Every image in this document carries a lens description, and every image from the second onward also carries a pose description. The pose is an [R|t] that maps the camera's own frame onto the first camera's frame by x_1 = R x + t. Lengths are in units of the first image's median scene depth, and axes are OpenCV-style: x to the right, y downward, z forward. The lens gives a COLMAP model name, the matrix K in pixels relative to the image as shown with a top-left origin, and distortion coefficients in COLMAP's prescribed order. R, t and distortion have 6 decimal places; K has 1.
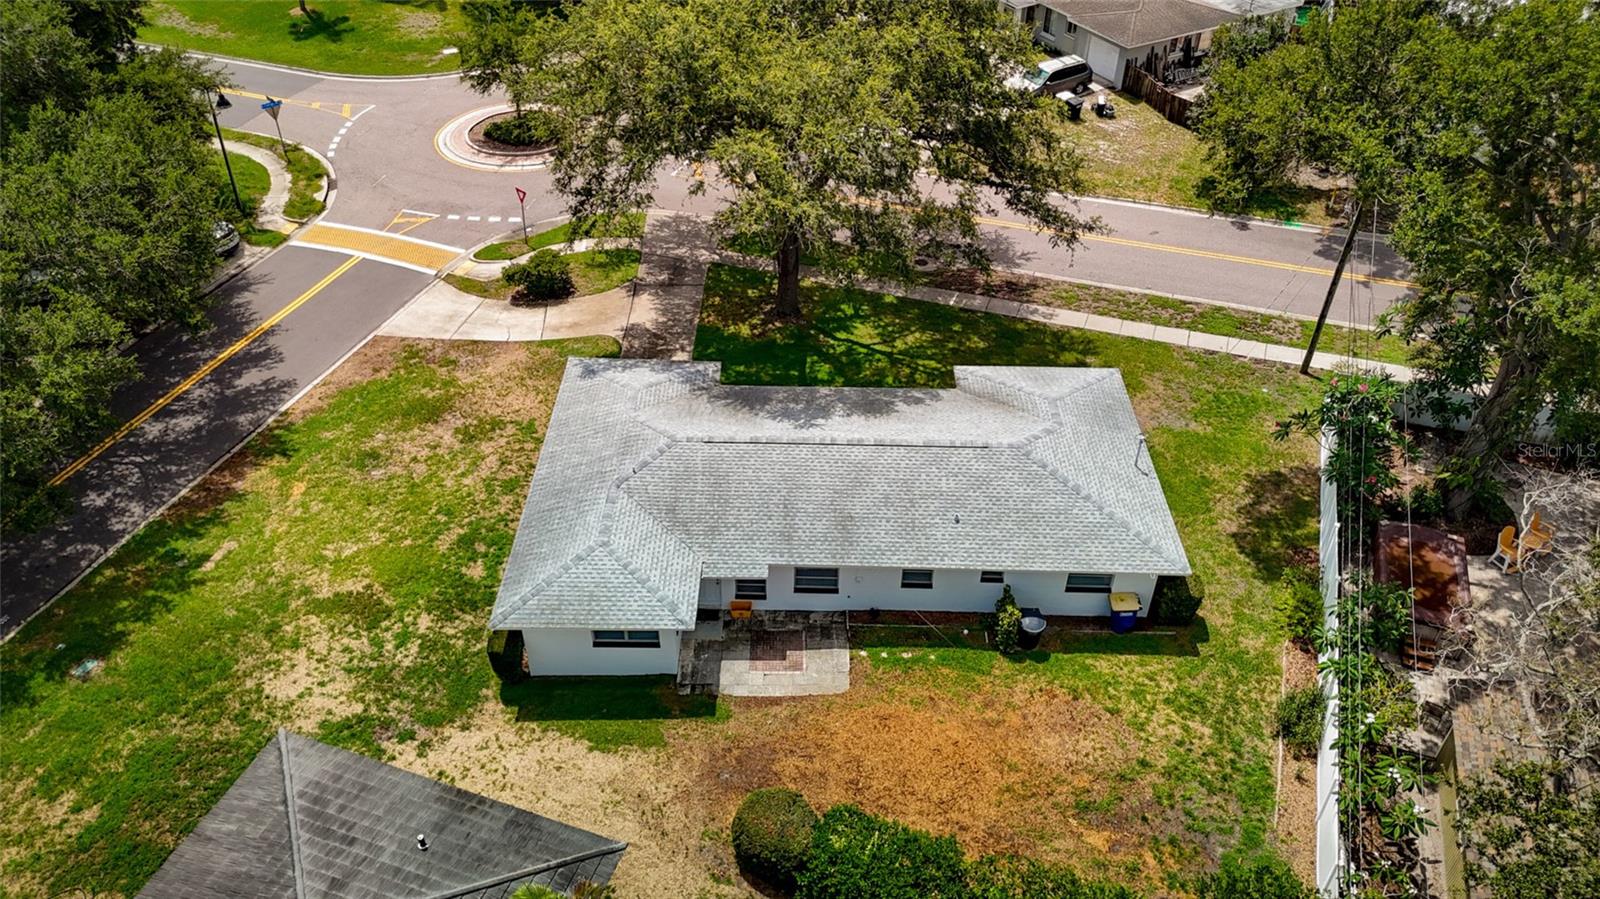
lens RADIAL K [[1190.1, 0, 799.4], [0, 1190.1, 450.3], [0, 0, 1]] dist [0.023745, -0.008306]
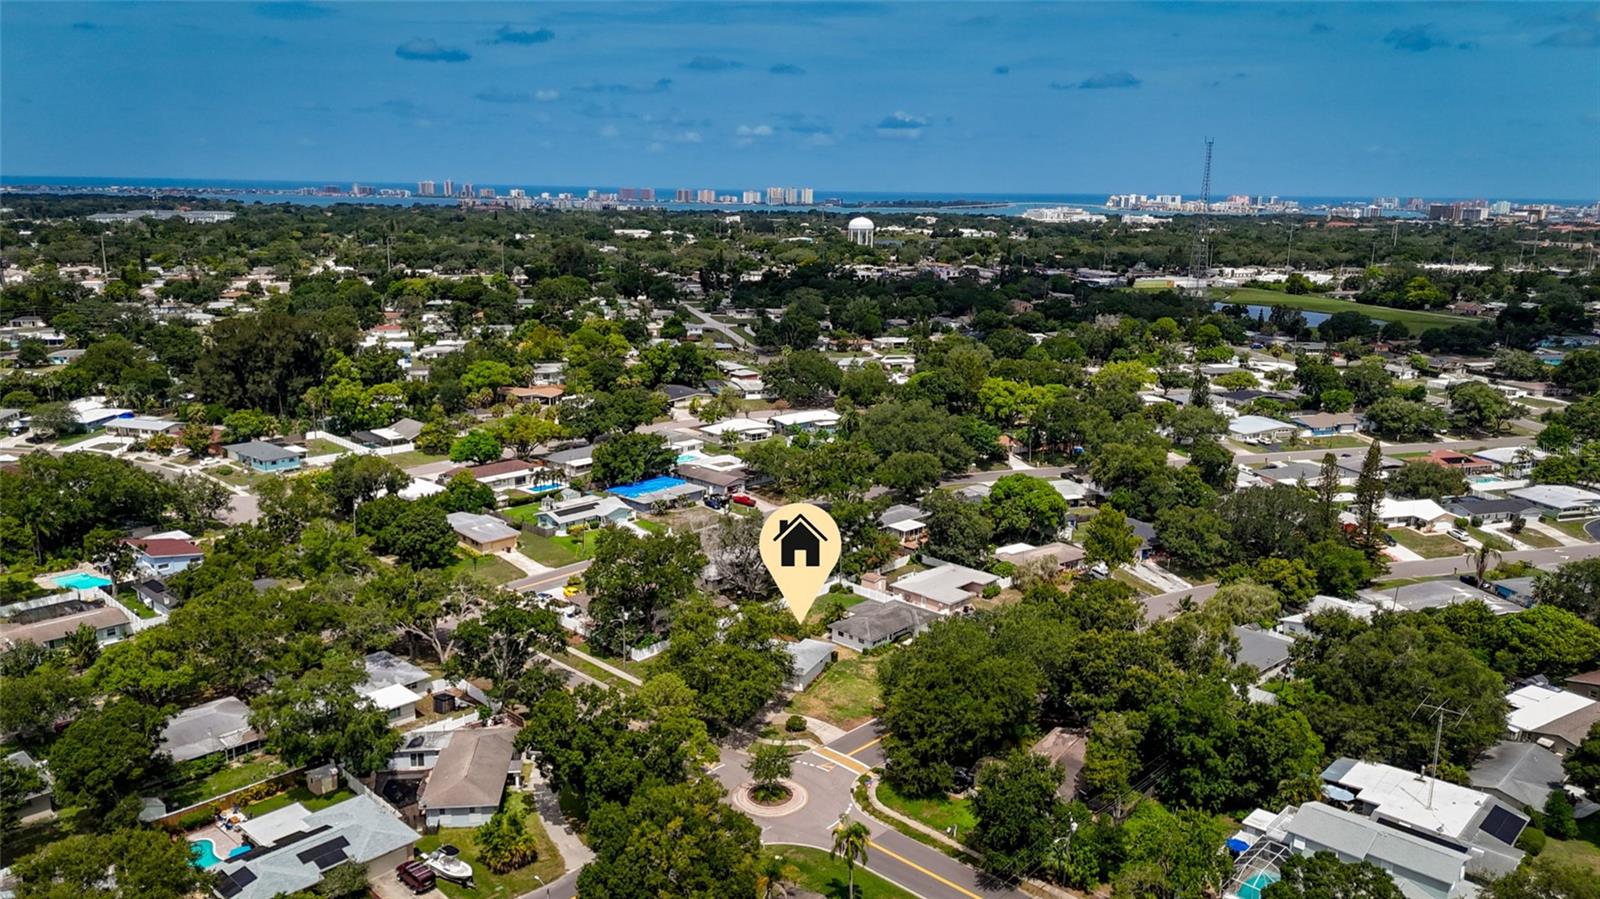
lens RADIAL K [[1190.1, 0, 799.8], [0, 1190.1, 448.7], [0, 0, 1]] dist [0.023745, -0.008306]
pose [[-0.918678, -0.105609, 0.380627, -1.706374], [0.235560, 0.627035, 0.742522, -3.719405], [-0.317084, 0.771799, -0.551166, 2.735527]]
